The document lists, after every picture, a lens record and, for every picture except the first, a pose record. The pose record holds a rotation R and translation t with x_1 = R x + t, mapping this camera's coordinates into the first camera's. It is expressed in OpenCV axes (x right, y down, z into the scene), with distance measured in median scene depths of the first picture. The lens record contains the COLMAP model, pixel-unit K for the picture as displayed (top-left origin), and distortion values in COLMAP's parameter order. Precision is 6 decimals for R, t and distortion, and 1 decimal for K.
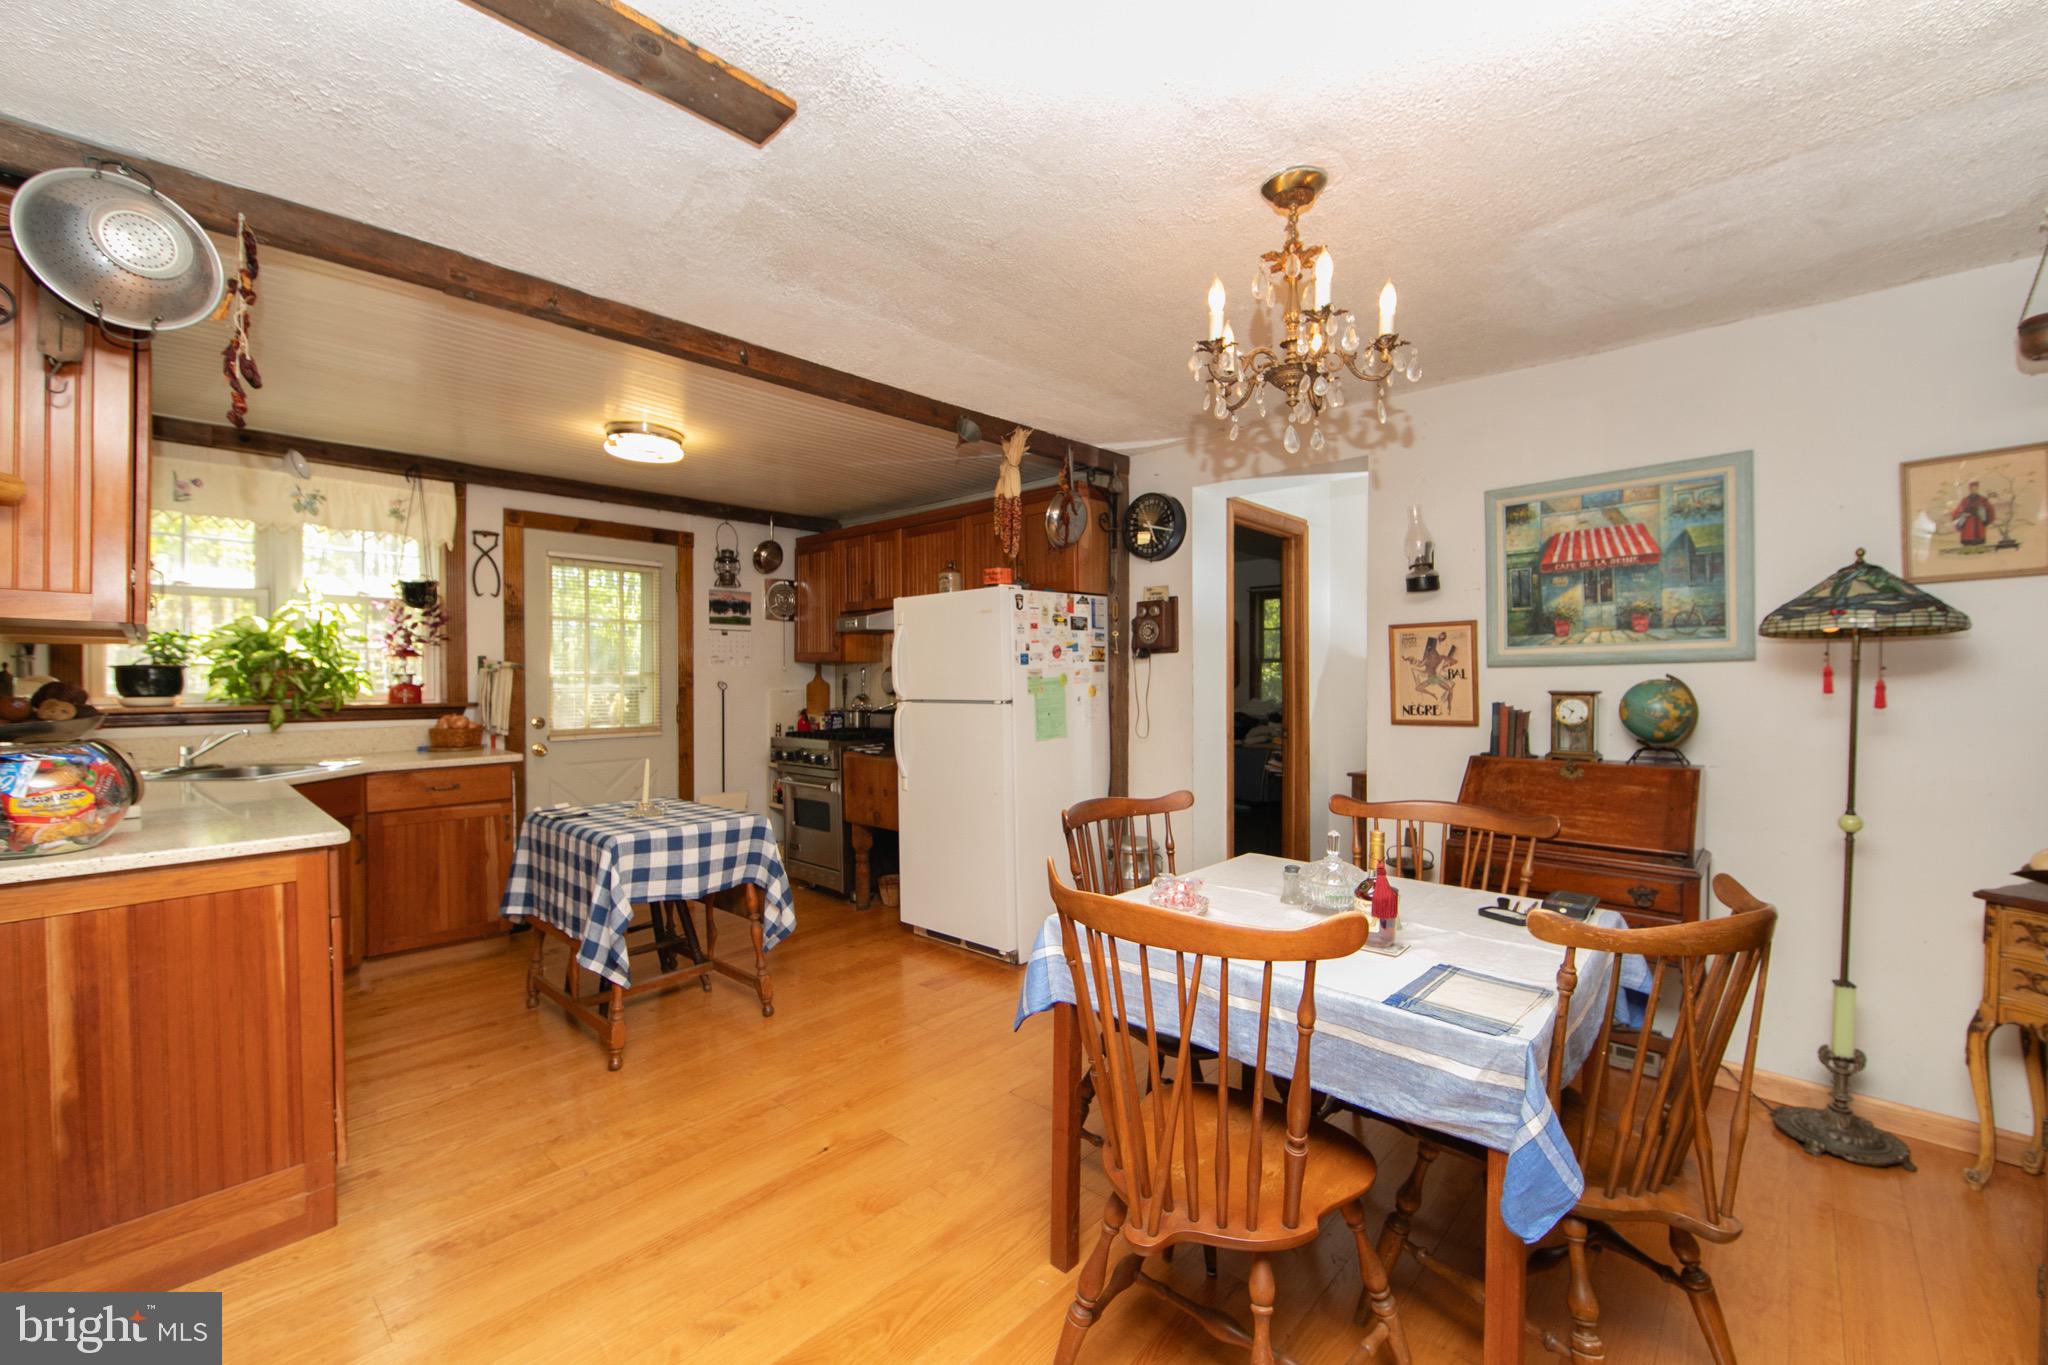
lens RADIAL K [[832.5, 0, 1064.3], [0, 832.5, 683.6], [0, 0, 1]] dist [0.000712, 0.000083]
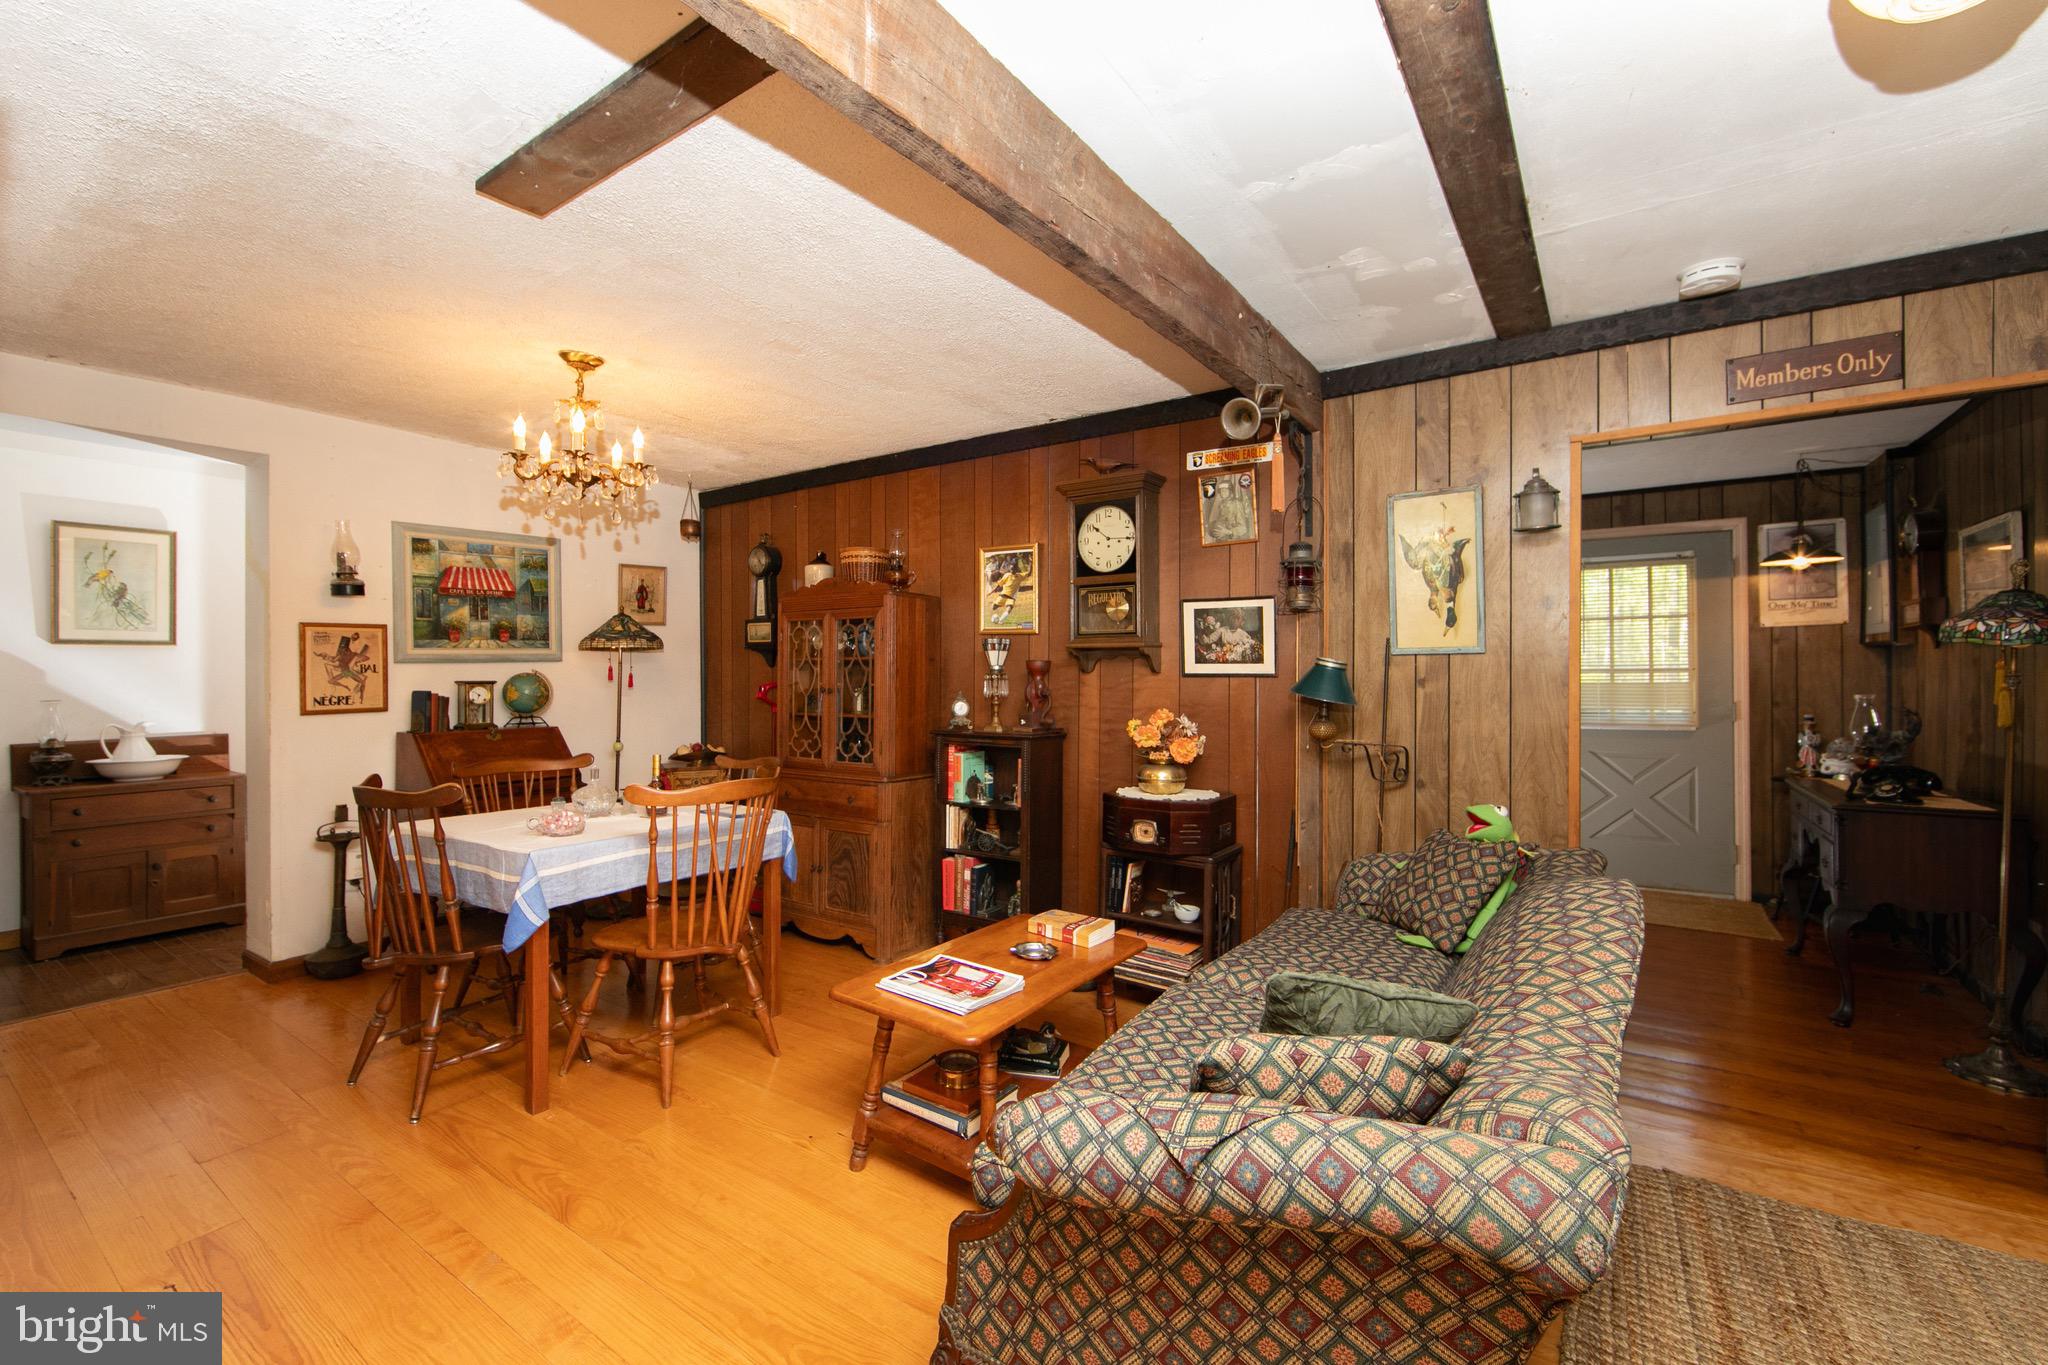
lens RADIAL K [[809.2, 0, 1009.4], [0, 809.2, 685.1], [0, 0, 1]] dist [-0.001691, -0.000021]
pose [[-0.110051, -0.016725, 0.993785, -0.625657], [0.008532, 0.999806, 0.017771, -0.000626], [-0.993889, 0.010435, -0.109887, 0.176759]]
